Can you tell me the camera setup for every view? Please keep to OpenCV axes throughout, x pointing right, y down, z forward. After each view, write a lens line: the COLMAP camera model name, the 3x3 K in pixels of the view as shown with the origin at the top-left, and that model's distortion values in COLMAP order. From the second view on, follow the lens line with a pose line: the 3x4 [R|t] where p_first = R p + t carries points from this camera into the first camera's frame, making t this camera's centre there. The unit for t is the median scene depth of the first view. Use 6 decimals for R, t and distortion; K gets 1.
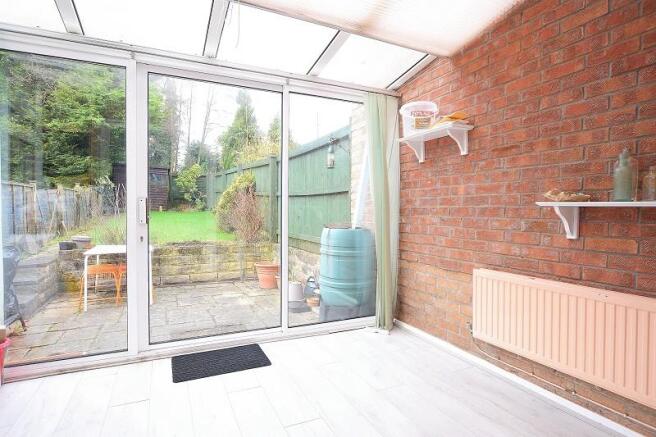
lens RADIAL K [[352.4, 0, 328.9], [0, 352.4, 214.7], [0, 0, 1]] dist [-0.001915, -0.000489]
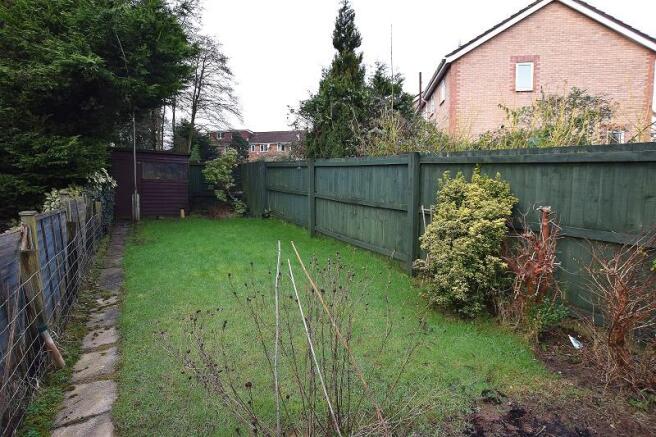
lens RADIAL K [[329.6, 0, 326.2], [0, 329.6, 220.0], [0, 0, 1]] dist [-0.014627, 0.000456]
pose [[0.997595, -0.011954, 0.068269, -0.319696], [0.006469, 0.996773, 0.080013, -0.072158], [-0.069005, -0.079379, 0.994453, 0.445485]]
